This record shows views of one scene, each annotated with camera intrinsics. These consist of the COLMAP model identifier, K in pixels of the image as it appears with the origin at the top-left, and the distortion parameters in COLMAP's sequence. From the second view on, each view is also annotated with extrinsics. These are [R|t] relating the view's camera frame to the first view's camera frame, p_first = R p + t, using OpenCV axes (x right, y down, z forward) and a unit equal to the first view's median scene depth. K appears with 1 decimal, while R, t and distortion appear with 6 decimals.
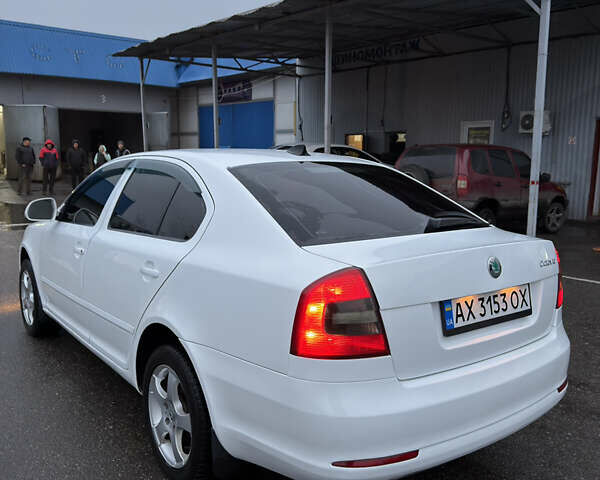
lens RADIAL K [[565.6, 0, 300.0], [0, 565.6, 240.0], [0, 0, 1]] dist [0.179365, -0.344505]
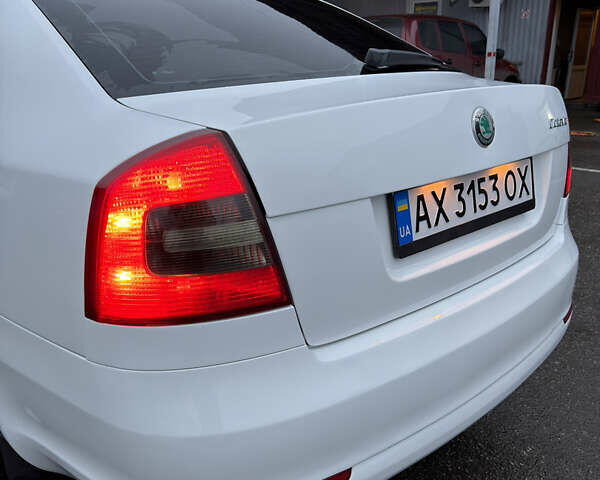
lens RADIAL K [[565.6, 0, 300.0], [0, 565.6, 240.0], [0, 0, 1]] dist [0.179365, -0.344505]
pose [[0.994757, -0.054311, 0.086651, 0.108485], [0.038957, 0.984681, 0.169958, 0.052667], [-0.094555, -0.165691, 0.981634, 0.451572]]
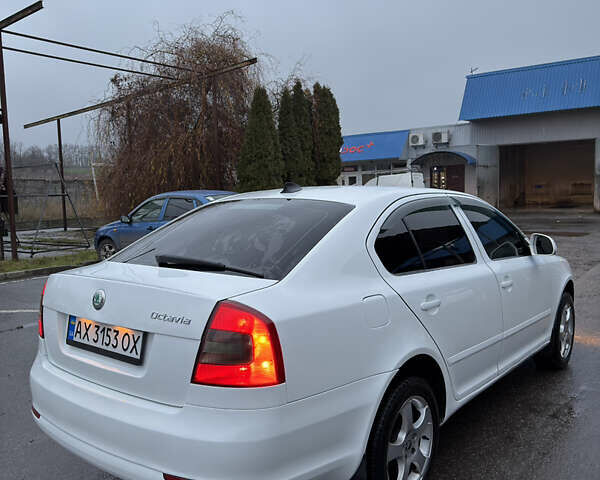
lens RADIAL K [[565.6, 0, 300.0], [0, 565.6, 240.0], [0, 0, 1]] dist [0.179365, -0.344505]
pose [[0.237122, 0.073598, -0.968688, 1.443094], [-0.122395, 0.991444, 0.045366, -0.155958], [0.963739, 0.107805, 0.244102, 1.075634]]
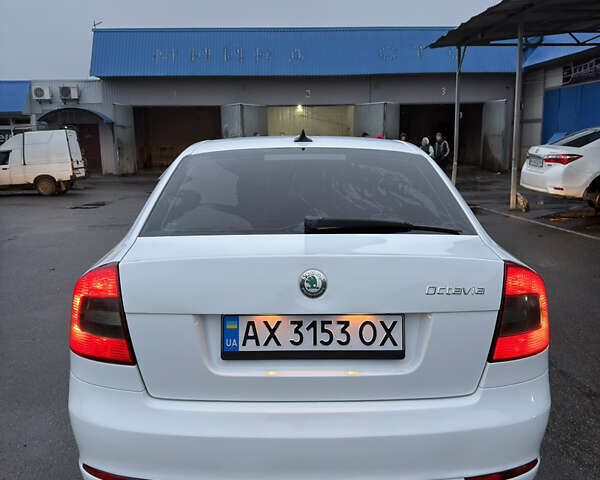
lens RADIAL K [[565.6, 0, 300.0], [0, 565.6, 240.0], [0, 0, 1]] dist [0.179365, -0.344505]
pose [[0.803082, 0.081082, -0.590326, 0.754947], [-0.072716, 0.996630, 0.037964, -0.037175], [0.591415, 0.012438, 0.806272, 0.379589]]
